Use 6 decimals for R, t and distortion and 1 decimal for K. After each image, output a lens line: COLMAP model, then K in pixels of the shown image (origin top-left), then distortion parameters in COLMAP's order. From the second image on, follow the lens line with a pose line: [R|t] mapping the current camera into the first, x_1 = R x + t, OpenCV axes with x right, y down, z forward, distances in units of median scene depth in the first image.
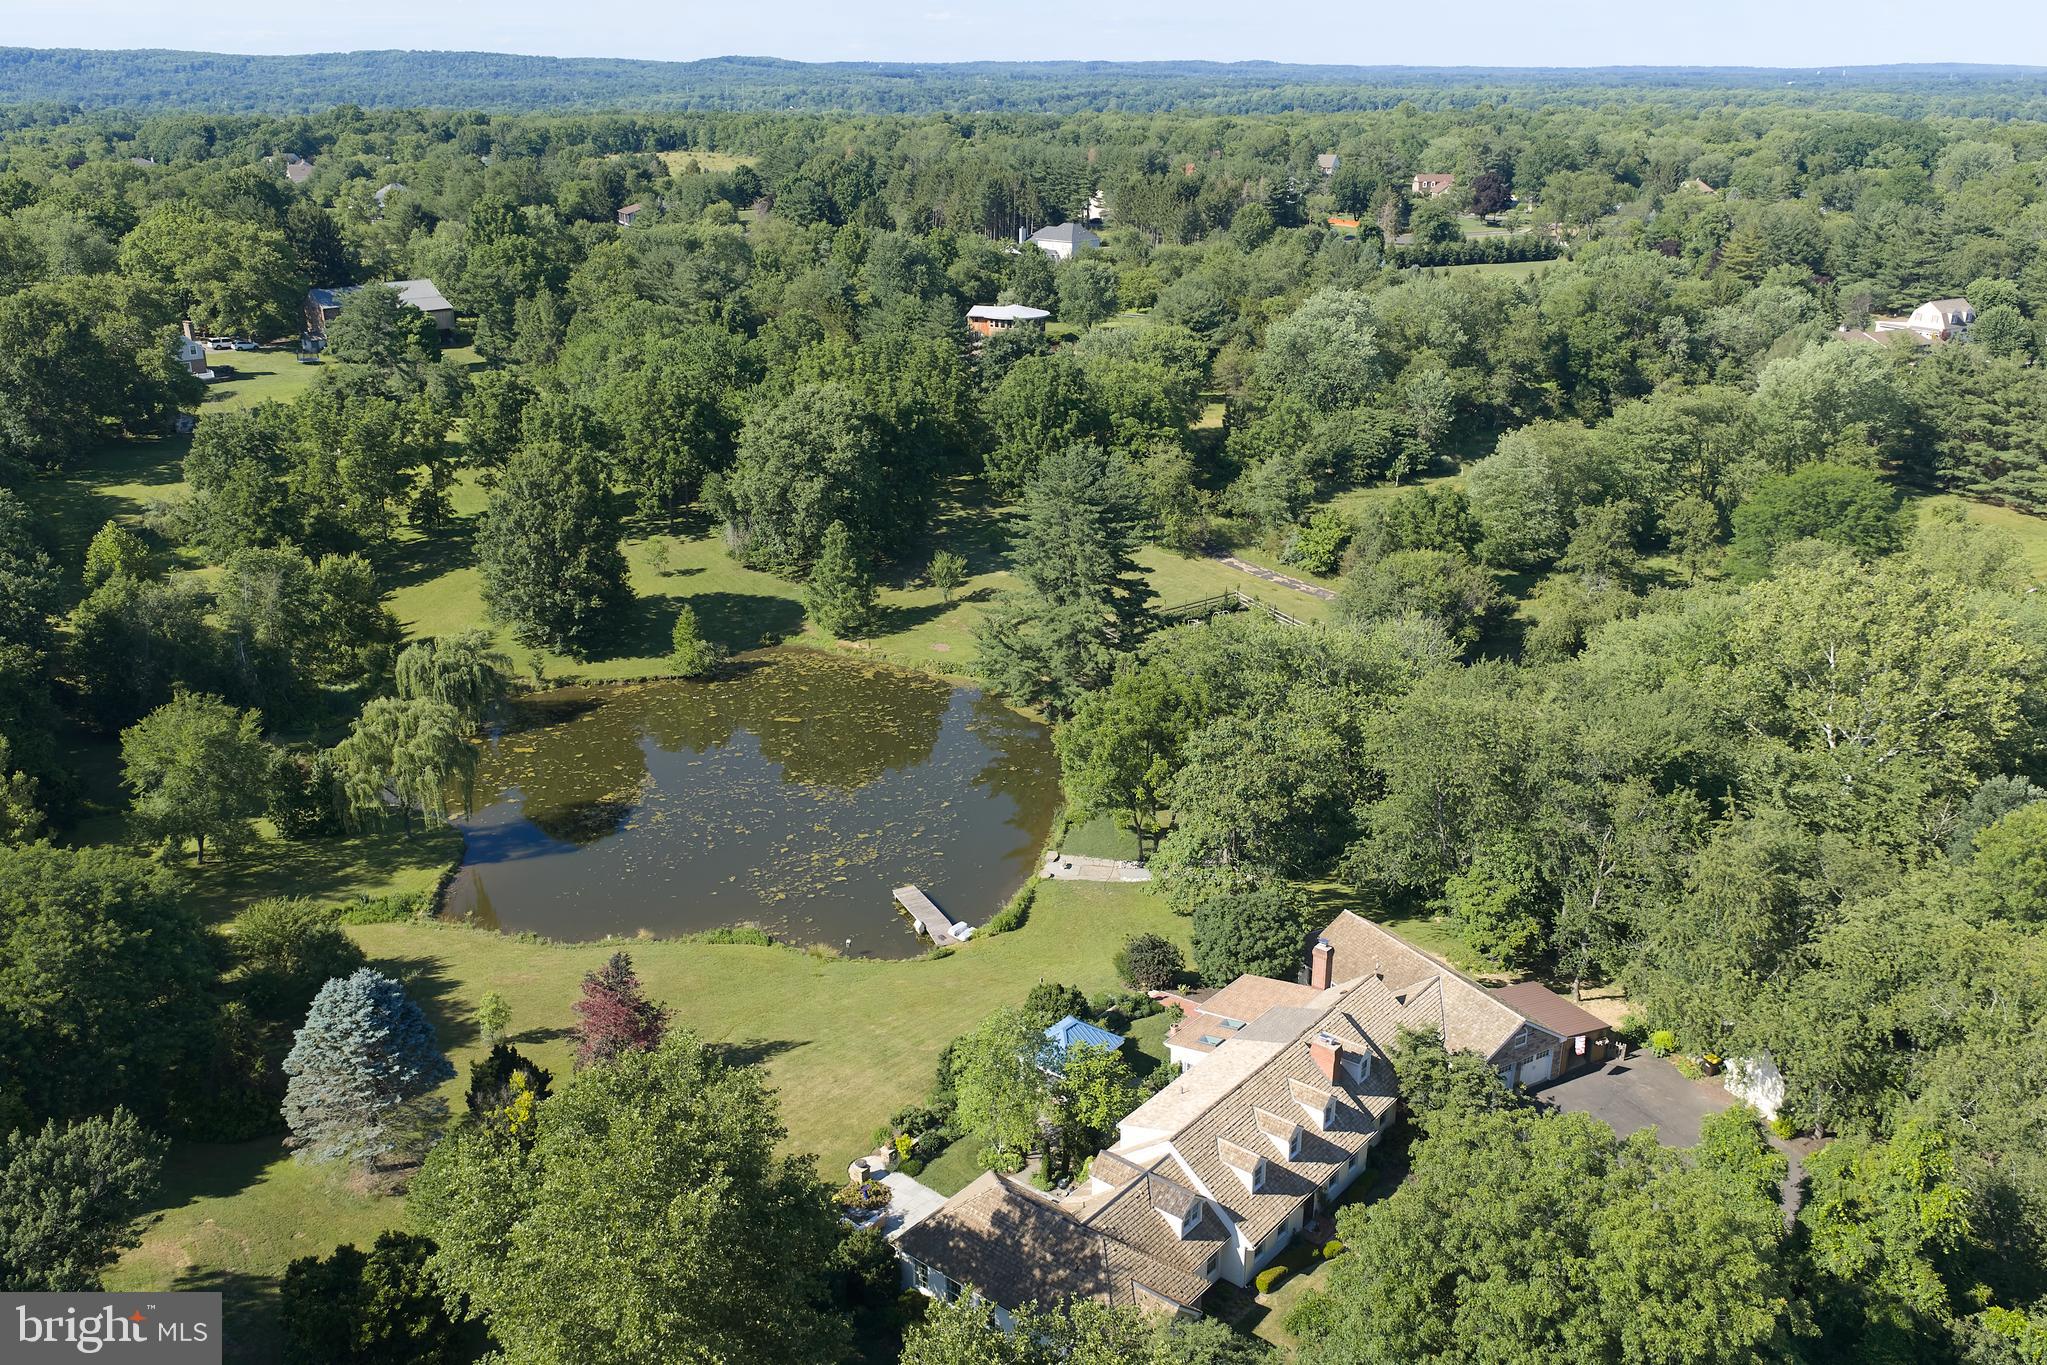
lens RADIAL K [[1613.0, 0, 1023.5], [0, 1613.0, 684.4], [0, 0, 1]] dist [-0.013787, 0.004005]
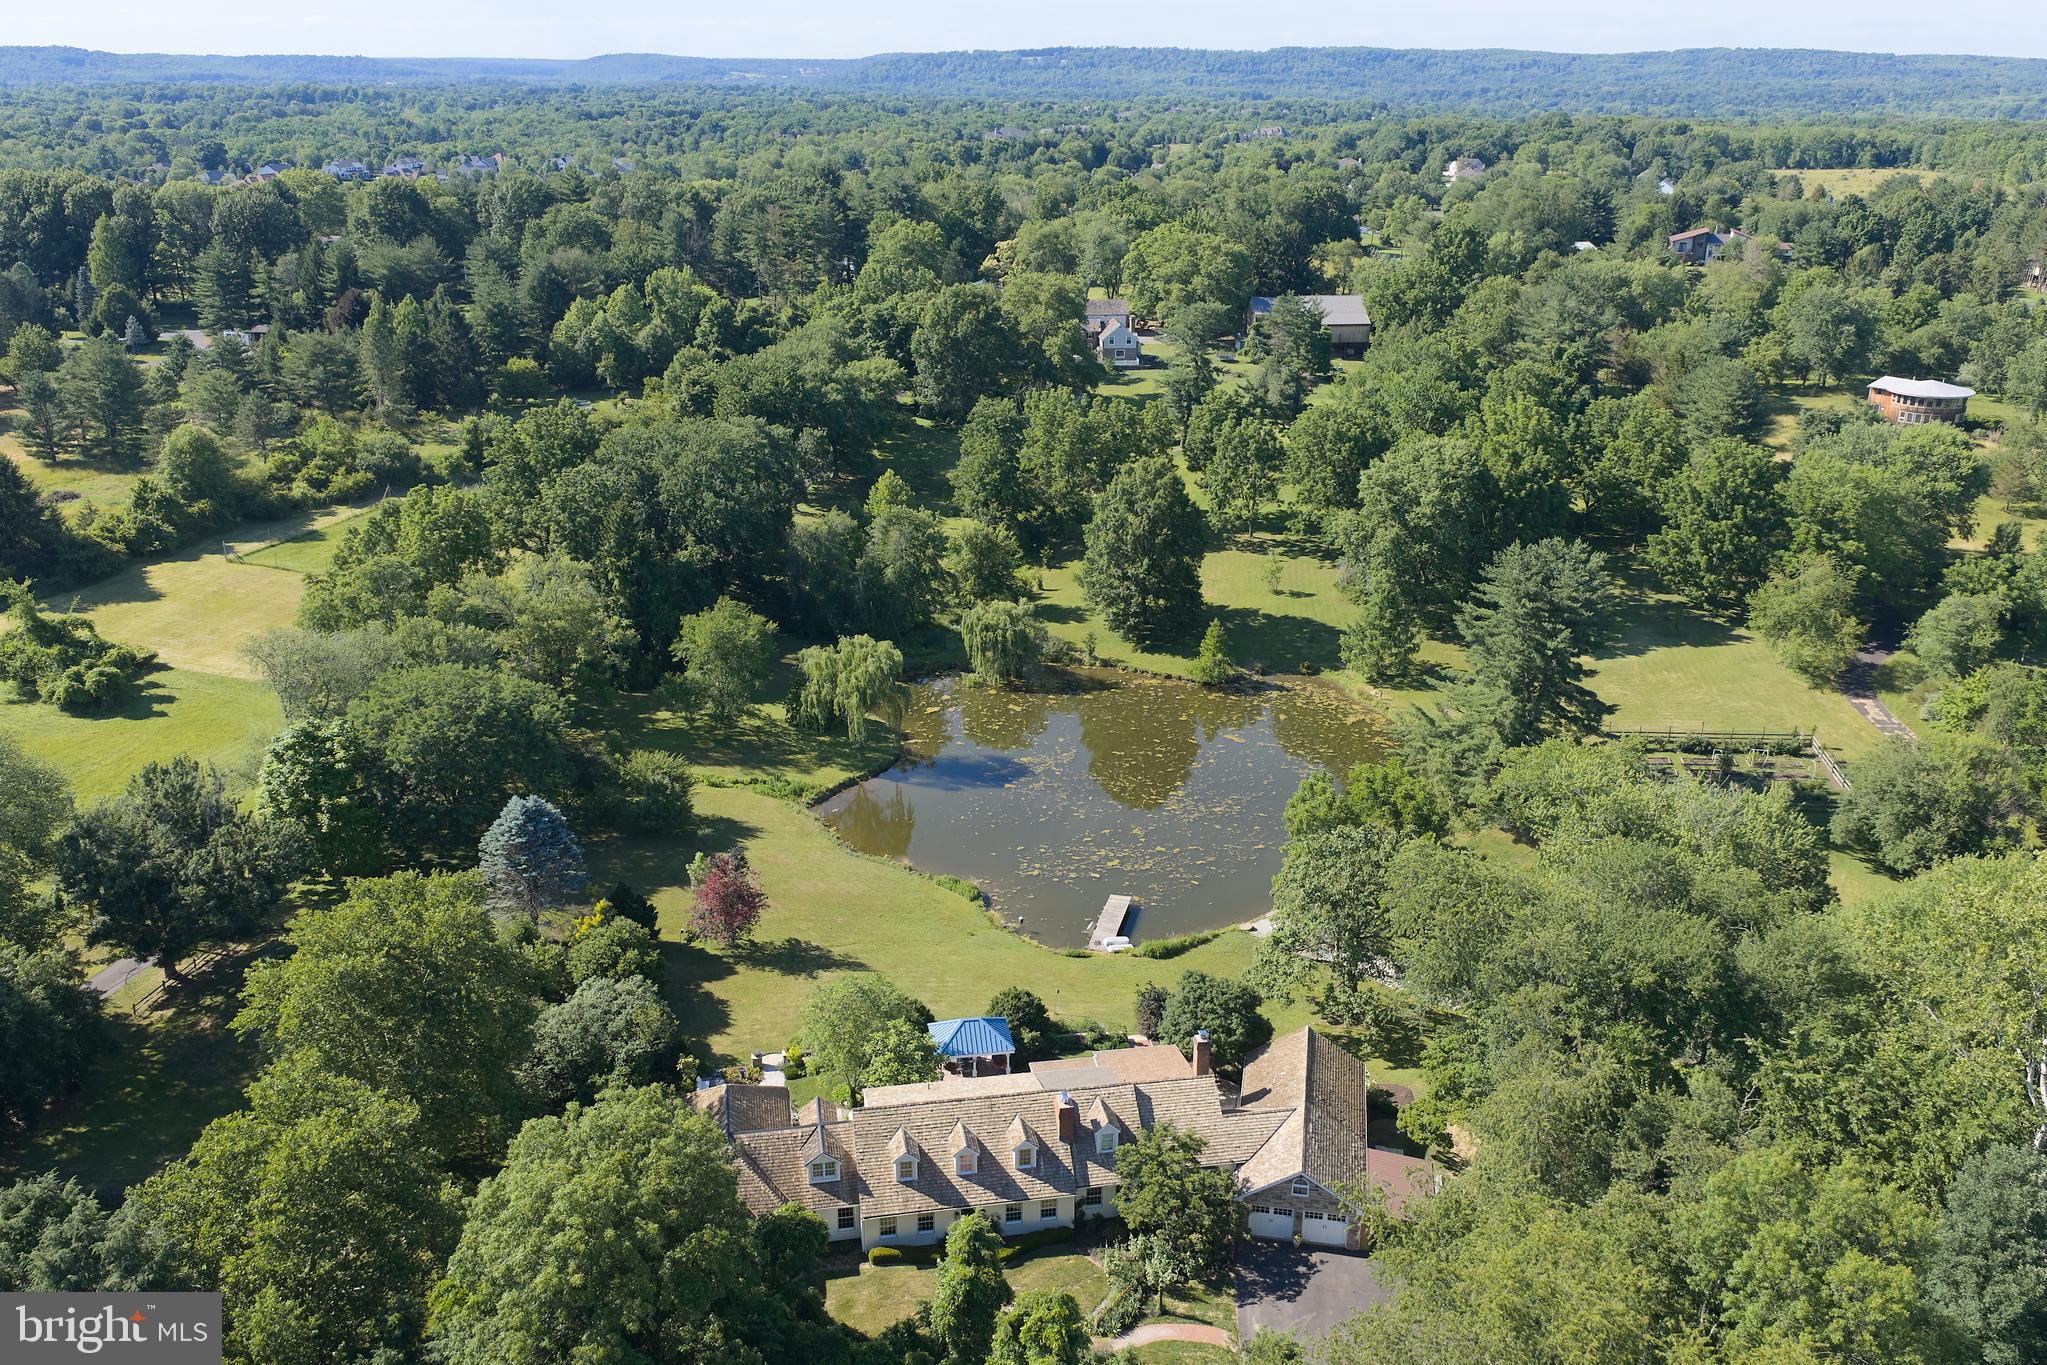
lens RADIAL K [[1613.0, 0, 1022.7], [0, 1613.0, 681.0], [0, 0, 1]] dist [-0.013787, 0.004005]
pose [[0.764731, 0.223129, -0.604484, 0.337910], [-0.225785, 0.971443, 0.072942, -0.054606], [0.603497, 0.080702, 0.793271, 0.046310]]
